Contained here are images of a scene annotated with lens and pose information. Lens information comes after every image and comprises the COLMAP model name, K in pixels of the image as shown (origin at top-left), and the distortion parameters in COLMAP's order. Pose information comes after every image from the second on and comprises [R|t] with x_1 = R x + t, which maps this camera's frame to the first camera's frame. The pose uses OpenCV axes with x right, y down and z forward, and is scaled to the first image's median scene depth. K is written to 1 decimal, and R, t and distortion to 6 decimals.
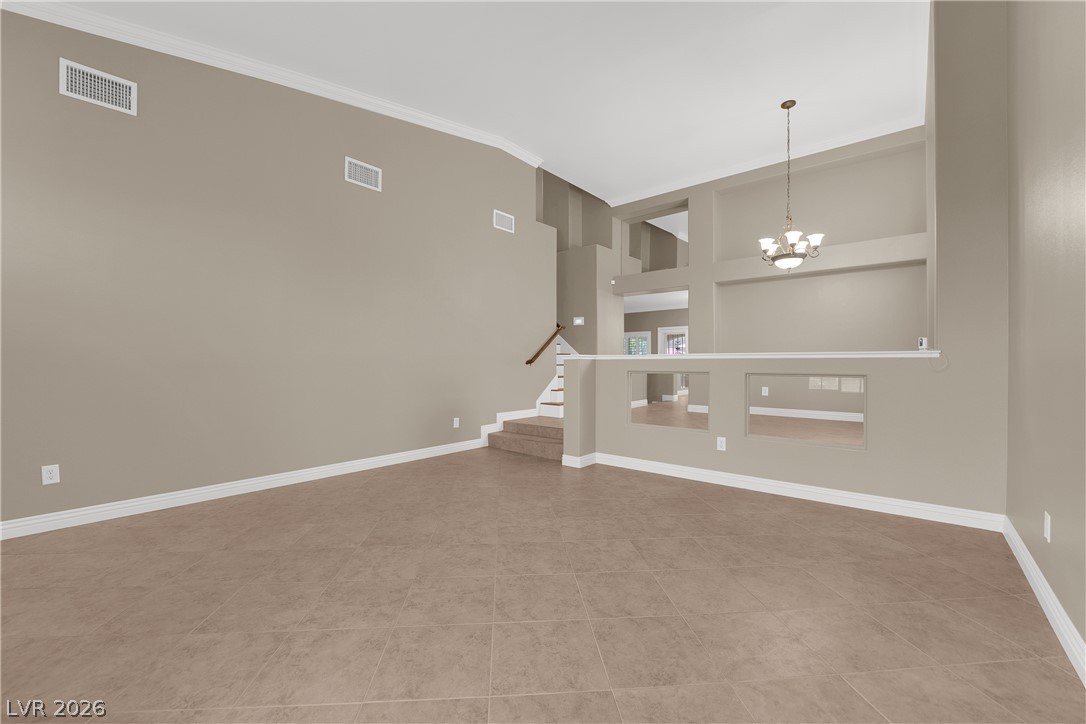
lens RADIAL K [[437.5, 0, 541.2], [0, 437.5, 366.8], [0, 0, 1]] dist [-0.012289, -0.002339]
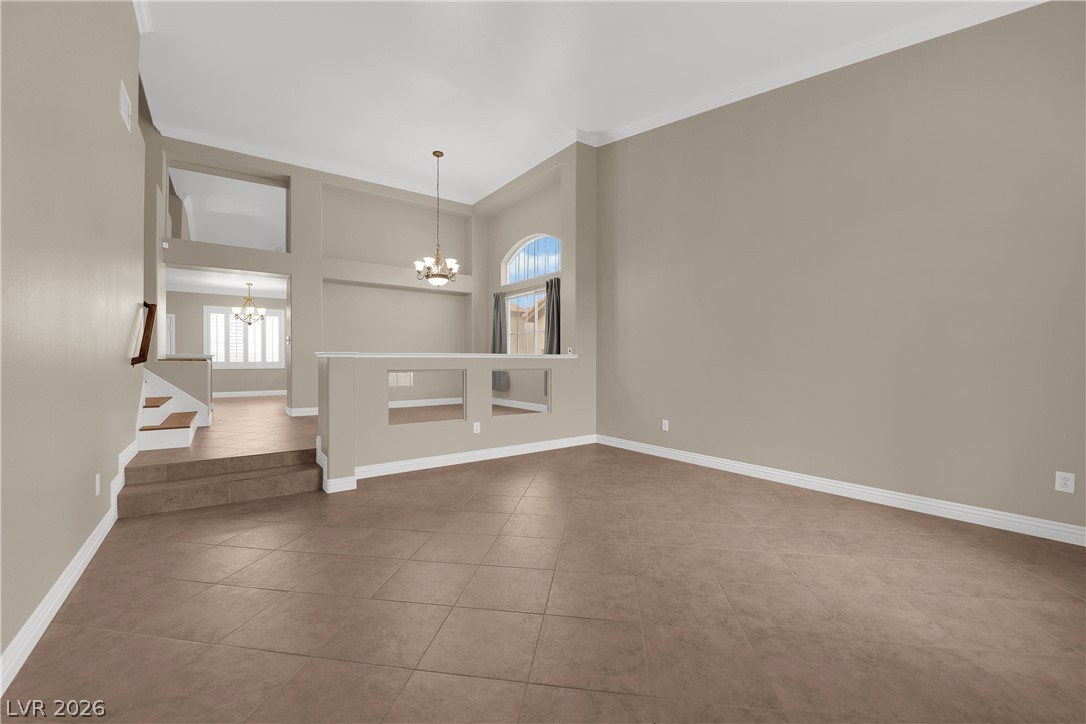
lens RADIAL K [[437.5, 0, 539.3], [0, 437.5, 363.8], [0, 0, 1]] dist [-0.012289, -0.002339]
pose [[0.228814, -0.005178, 0.973456, -1.023719], [0.009606, 0.999949, 0.003061, -0.004863], [-0.973423, 0.008651, 0.228852, 0.763596]]
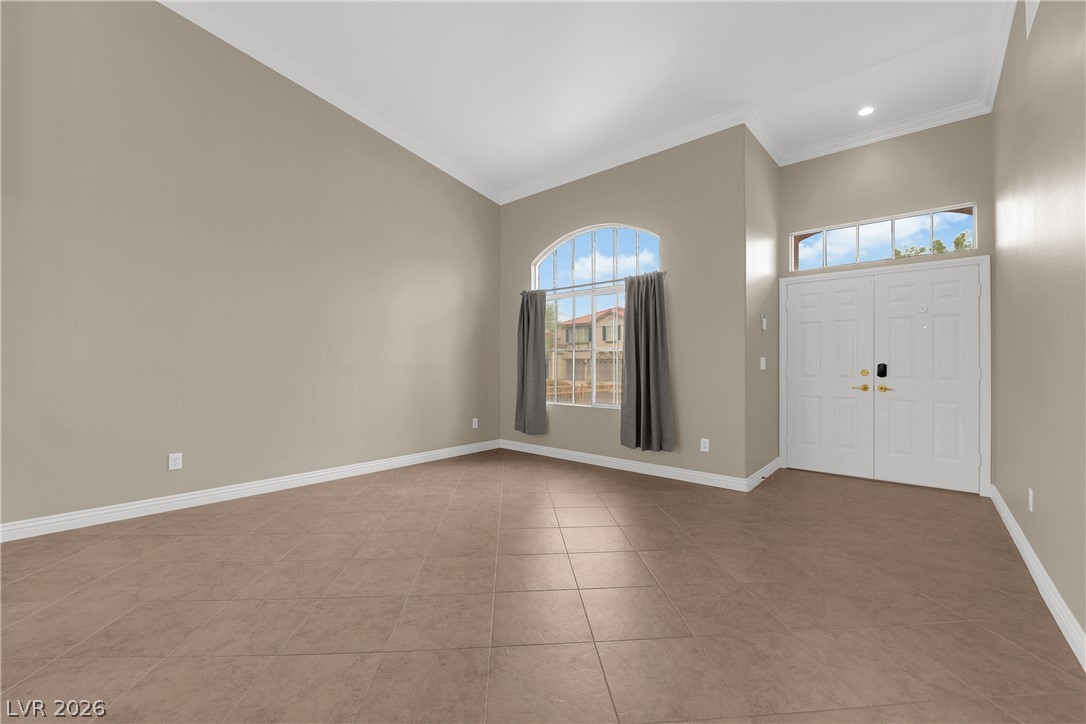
lens RADIAL K [[437.5, 0, 538.0], [0, 437.5, 364.2], [0, 0, 1]] dist [-0.012289, -0.002339]
pose [[-0.999804, -0.001115, 0.019774, -0.194675], [-0.000869, 0.999922, 0.012491, -0.022193], [-0.019787, 0.012472, -0.999726, 1.812231]]
